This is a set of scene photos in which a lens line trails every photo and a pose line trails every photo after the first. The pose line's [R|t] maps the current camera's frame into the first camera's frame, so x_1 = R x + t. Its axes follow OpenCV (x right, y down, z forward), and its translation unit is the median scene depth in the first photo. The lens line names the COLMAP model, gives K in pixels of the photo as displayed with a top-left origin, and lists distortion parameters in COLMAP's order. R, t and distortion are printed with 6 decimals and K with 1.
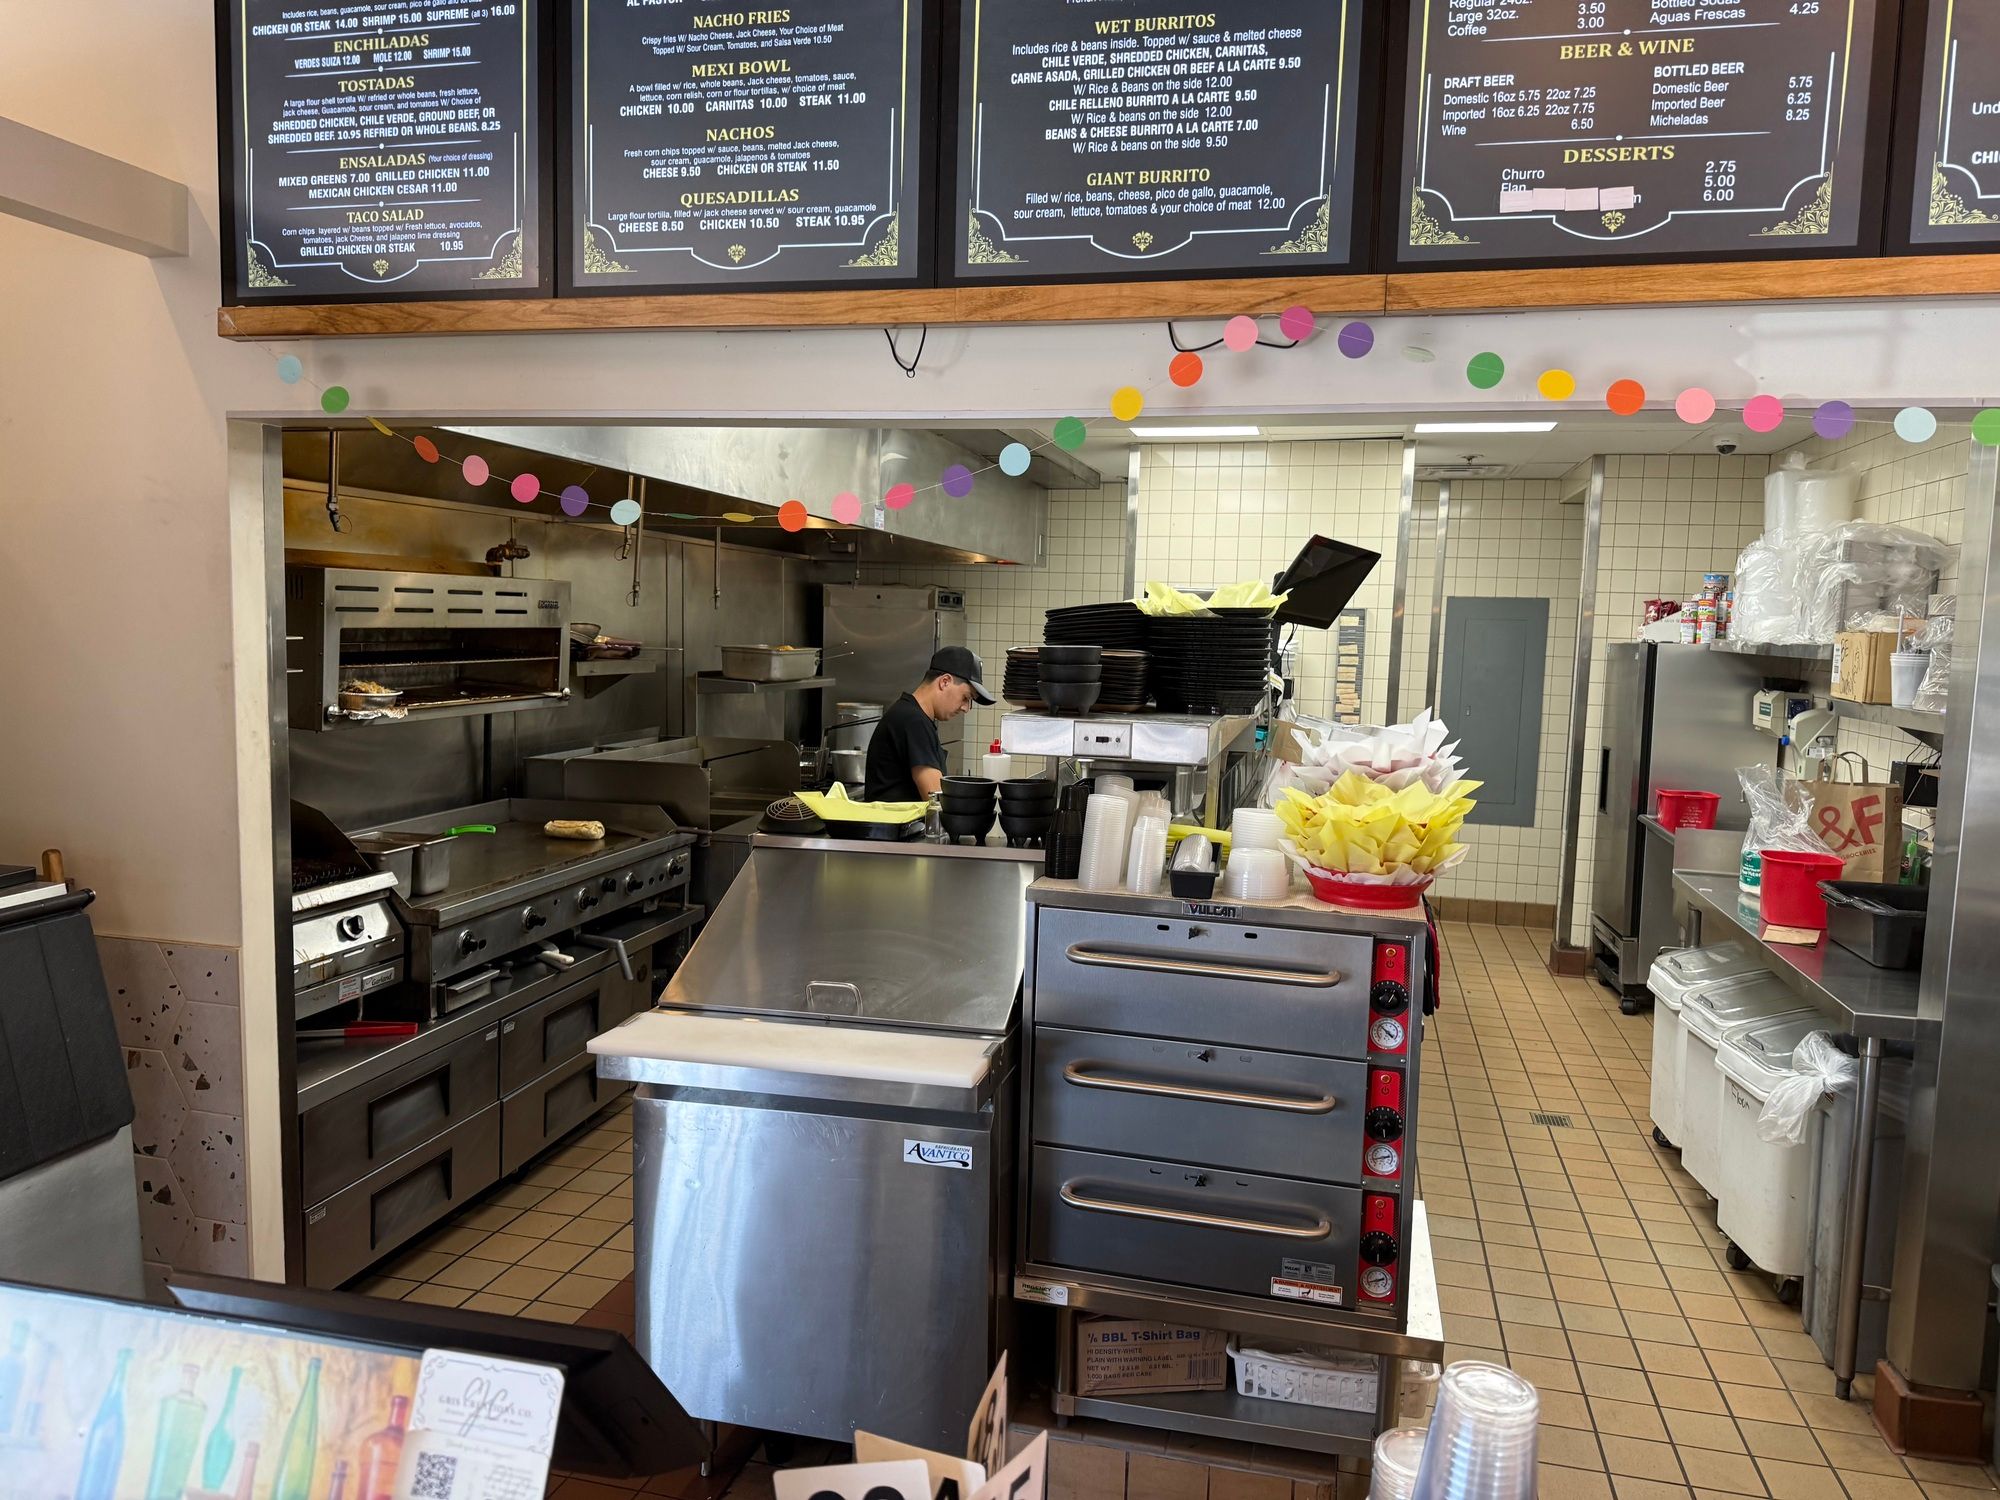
lens RADIAL K [[1410.0, 0, 1006.2], [0, 1410.0, 762.1], [0, 0, 1]] dist [0.056629, -0.078692]
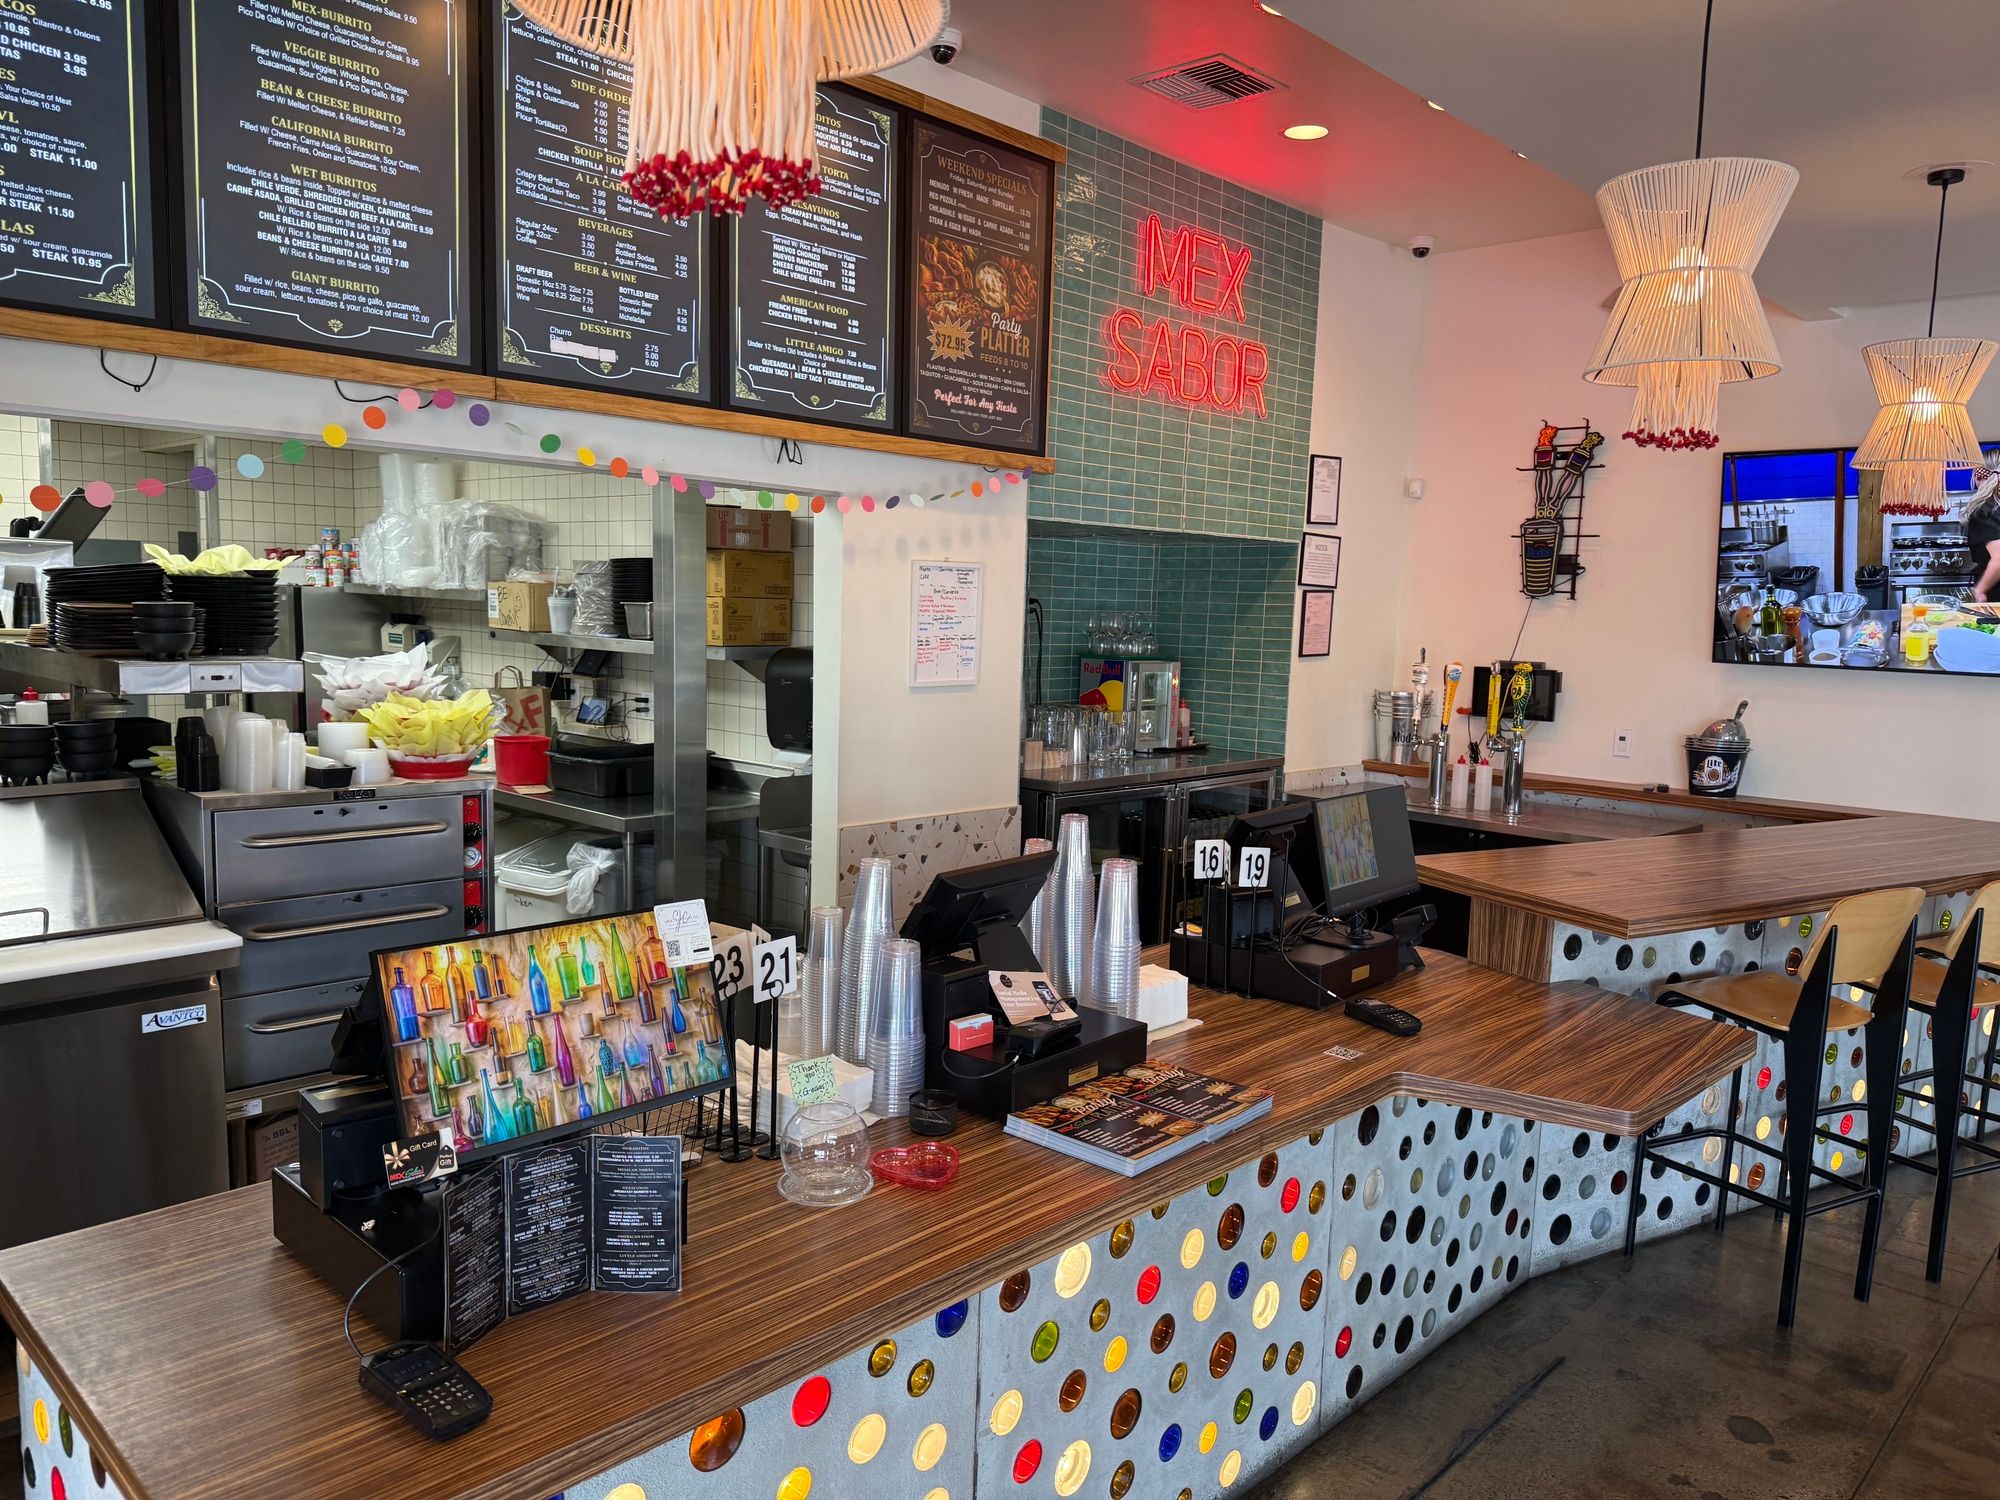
lens RADIAL K [[1404.8, 0, 978.8], [0, 1404.8, 776.3], [0, 0, 1]] dist [0.051576, -0.038288]
pose [[0.515155, -0.119957, 0.848661, -0.745434], [0.069746, 0.992741, 0.097985, -0.006831], [-0.854254, 0.008713, 0.519782, -0.271041]]
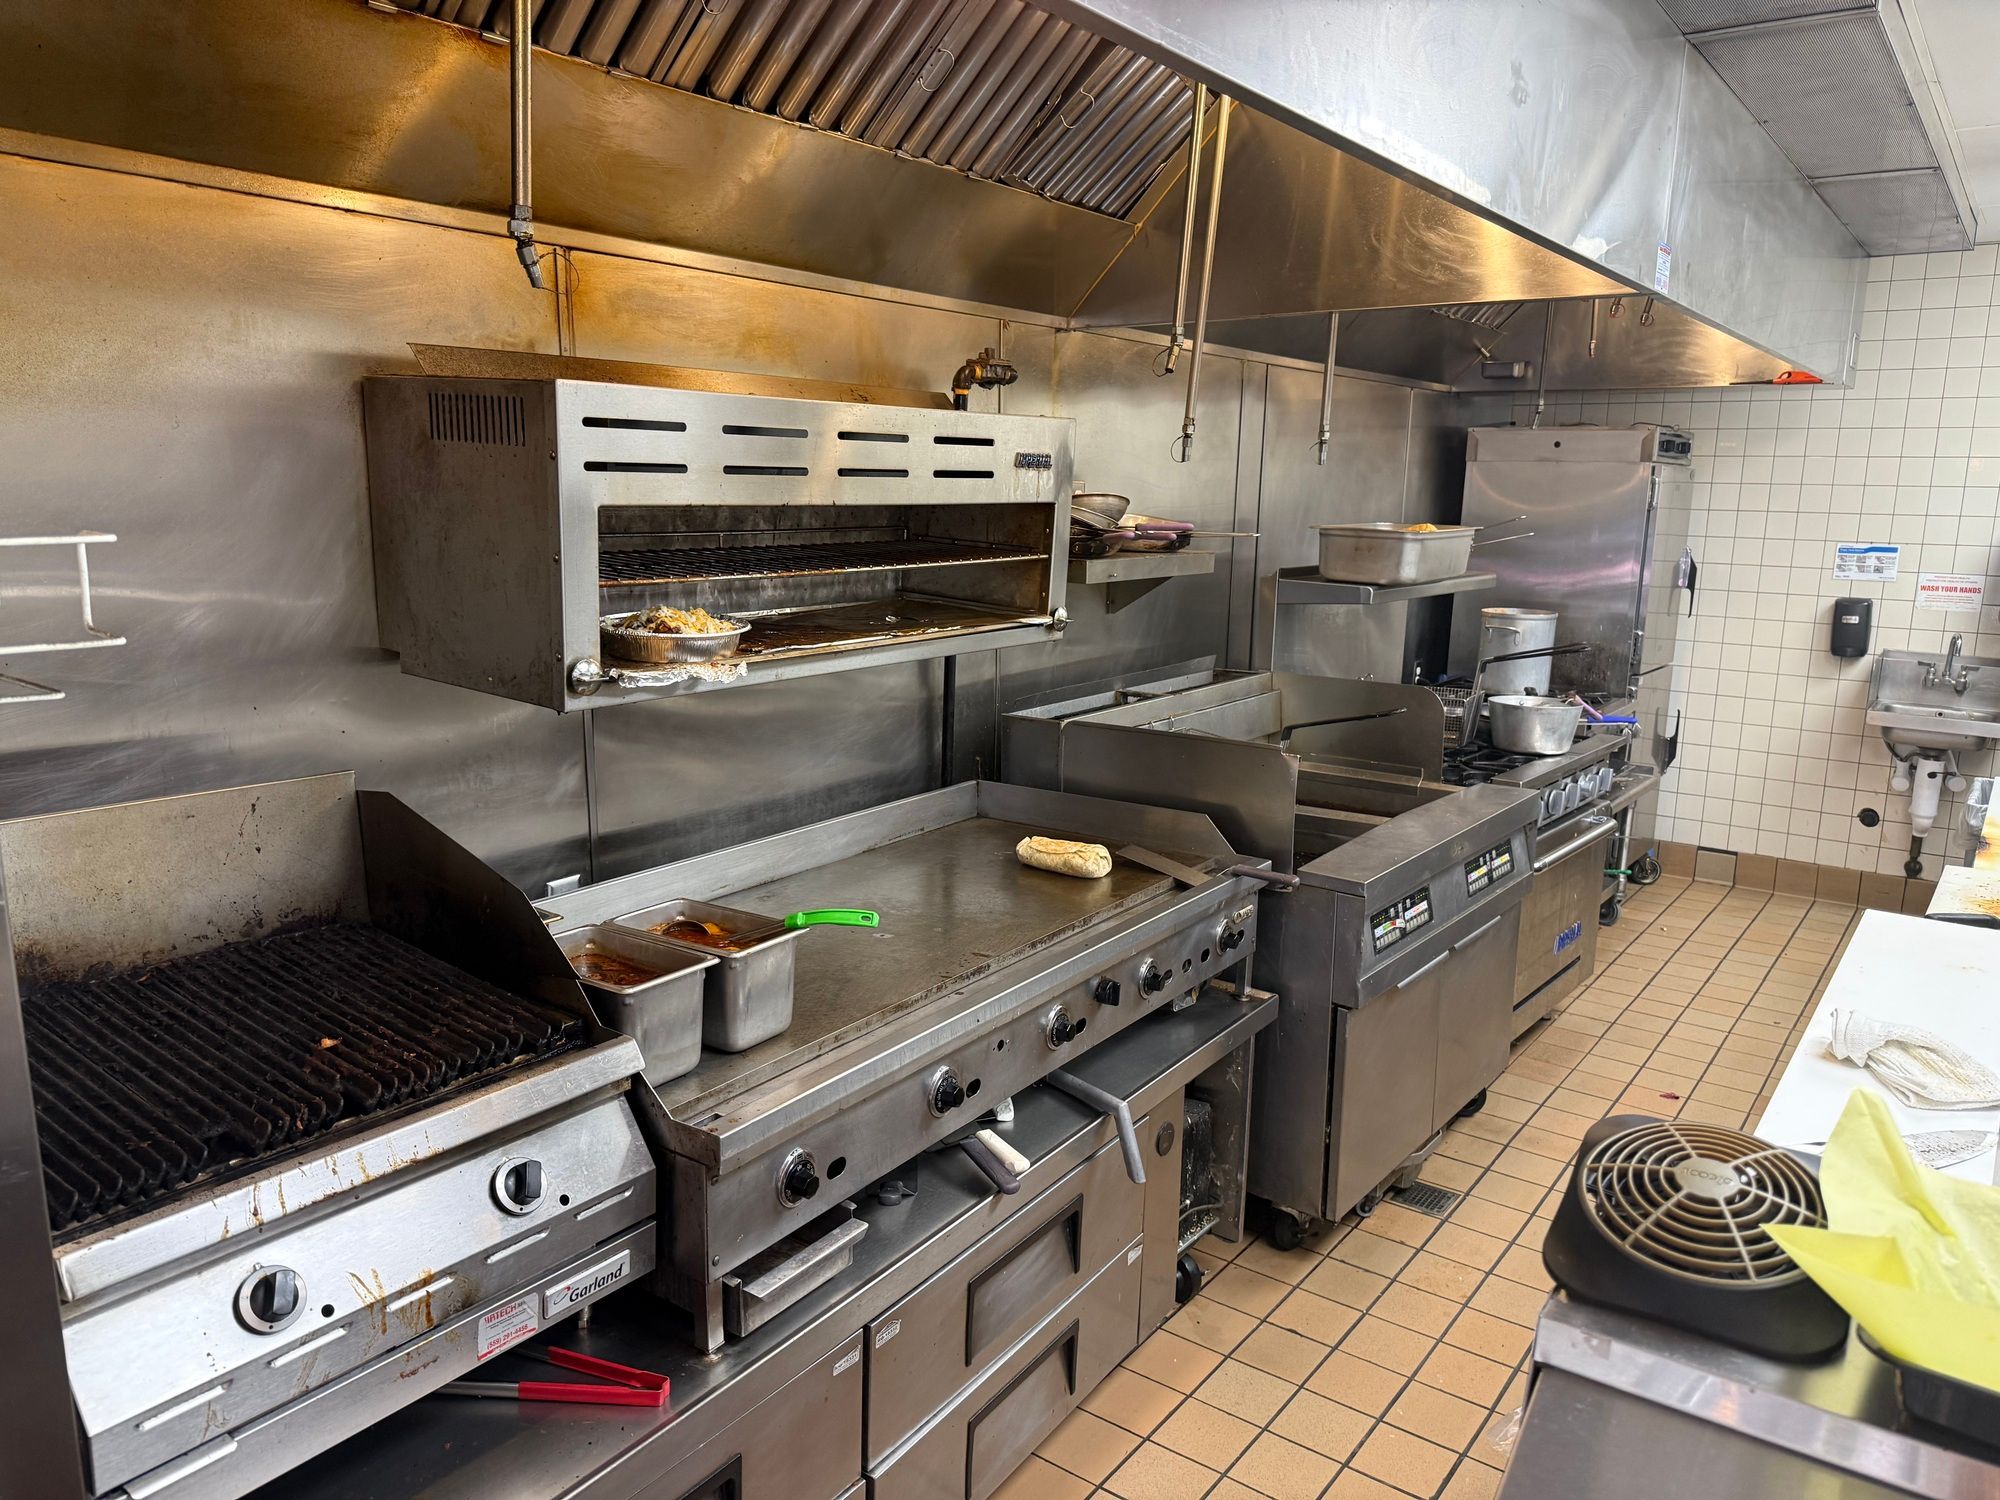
lens RADIAL K [[1410.0, 0, 1006.2], [0, 1410.0, 762.1], [0, 0, 1]] dist [0.056629, -0.078692]
pose [[0.923508, 0.064632, -0.378094, -0.225363], [-0.029583, 0.994767, 0.097791, -0.092772], [0.382436, -0.079125, 0.920588, 0.938347]]
